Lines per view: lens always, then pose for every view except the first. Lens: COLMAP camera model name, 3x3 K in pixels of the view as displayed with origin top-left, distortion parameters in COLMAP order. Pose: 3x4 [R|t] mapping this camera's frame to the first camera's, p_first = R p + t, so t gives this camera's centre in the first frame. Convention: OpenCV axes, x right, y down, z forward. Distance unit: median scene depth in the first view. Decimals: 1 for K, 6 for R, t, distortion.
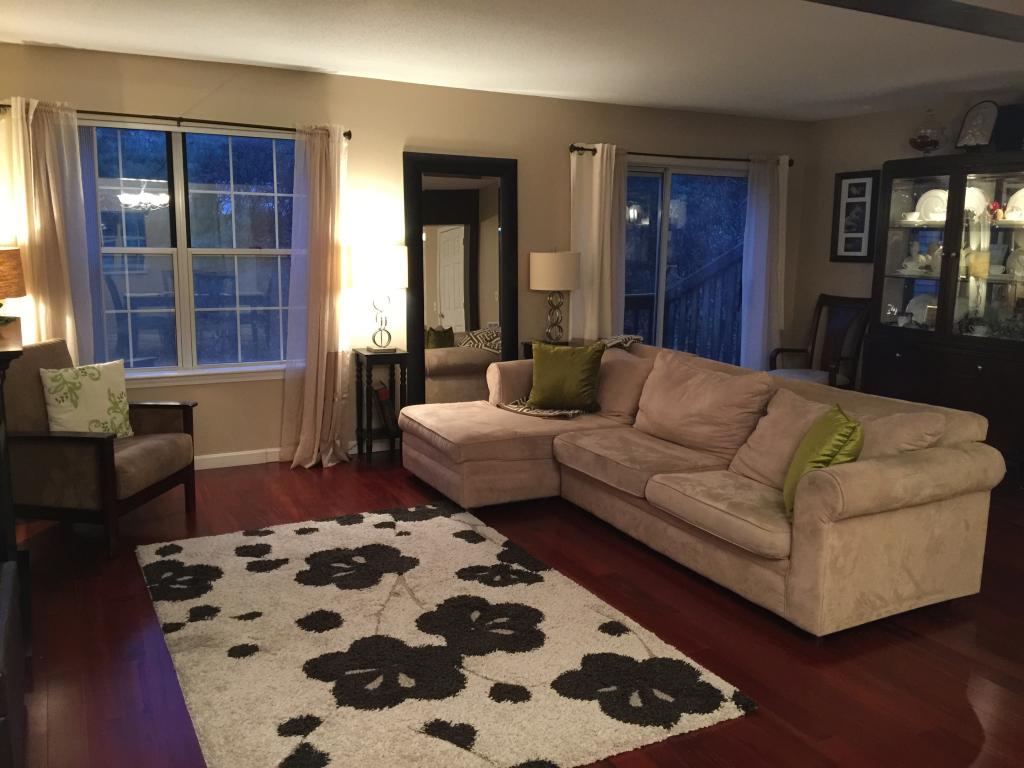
lens RADIAL K [[867.8, 0, 507.4], [0, 867.8, 376.8], [0, 0, 1]] dist [0.092188, -0.148707]
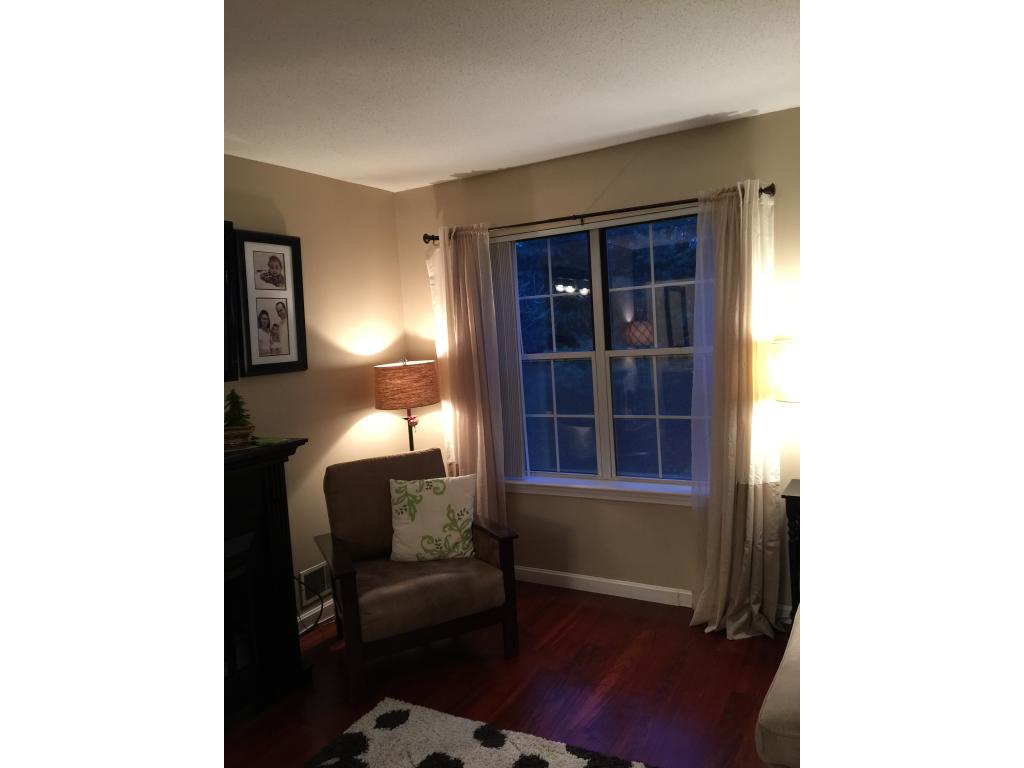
lens RADIAL K [[660.9, 0, 513.2], [0, 660.9, 364.0], [0, 0, 1]] dist [0.050687, -0.000763]
pose [[0.537128, -0.001948, -0.843499, 0.210058], [-0.058319, 0.997519, -0.039440, -0.117204], [0.841482, 0.070376, 0.535681, 0.644000]]
